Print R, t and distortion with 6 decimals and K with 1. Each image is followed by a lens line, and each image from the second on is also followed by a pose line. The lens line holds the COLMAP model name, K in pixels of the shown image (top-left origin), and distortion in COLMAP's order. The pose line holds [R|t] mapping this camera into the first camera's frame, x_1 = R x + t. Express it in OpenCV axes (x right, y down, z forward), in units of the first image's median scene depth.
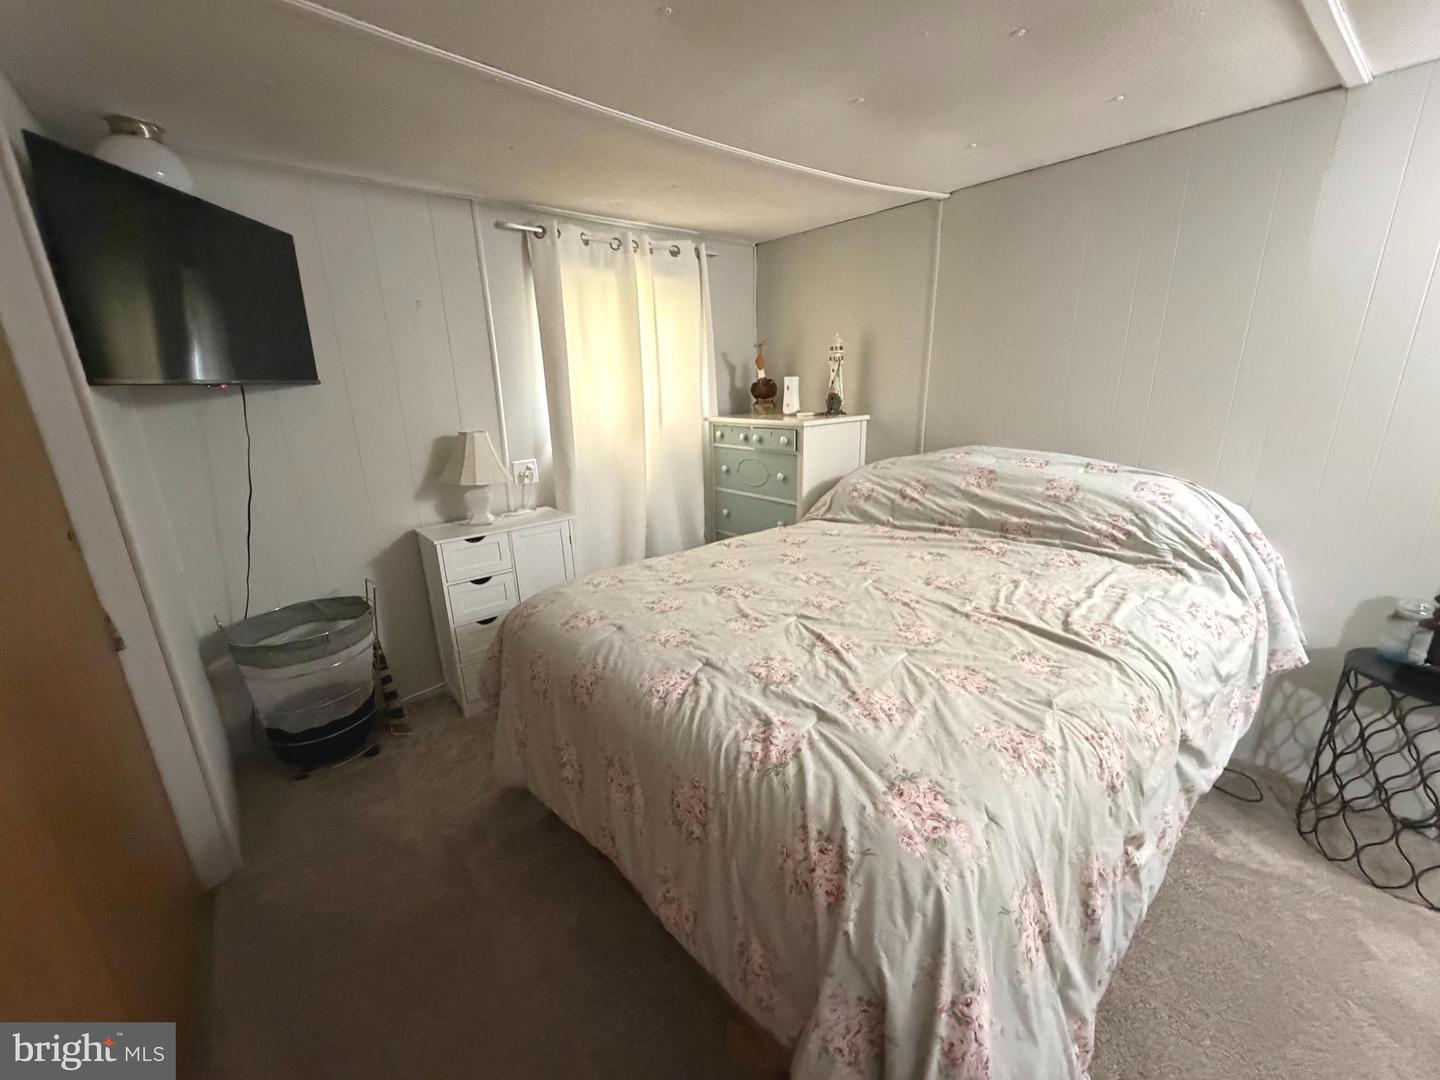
lens RADIAL K [[576.7, 0, 714.9], [0, 576.7, 541.4], [0, 0, 1]] dist [0.001315, 0.000024]
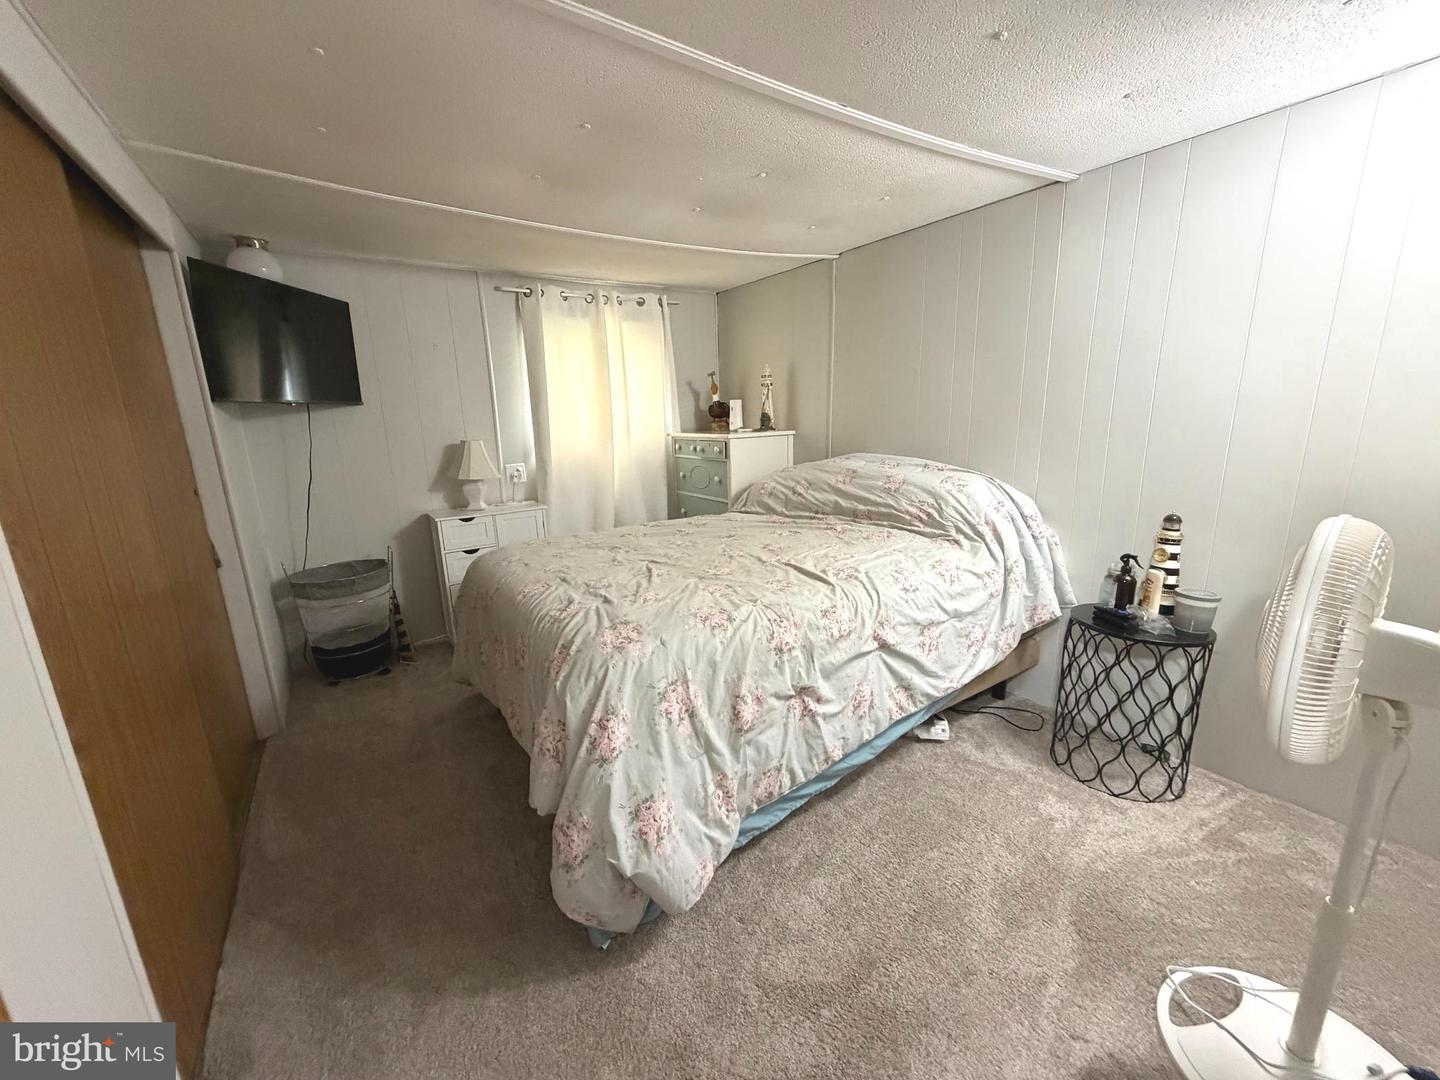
lens RADIAL K [[576.7, 0, 714.9], [0, 576.7, 541.4], [0, 0, 1]] dist [0.001315, 0.000024]
pose [[0.993626, 0.021420, -0.110669, 0.325802], [-0.026787, 0.998524, -0.047240, 0.101294], [0.109494, 0.049903, 0.992734, -0.280532]]
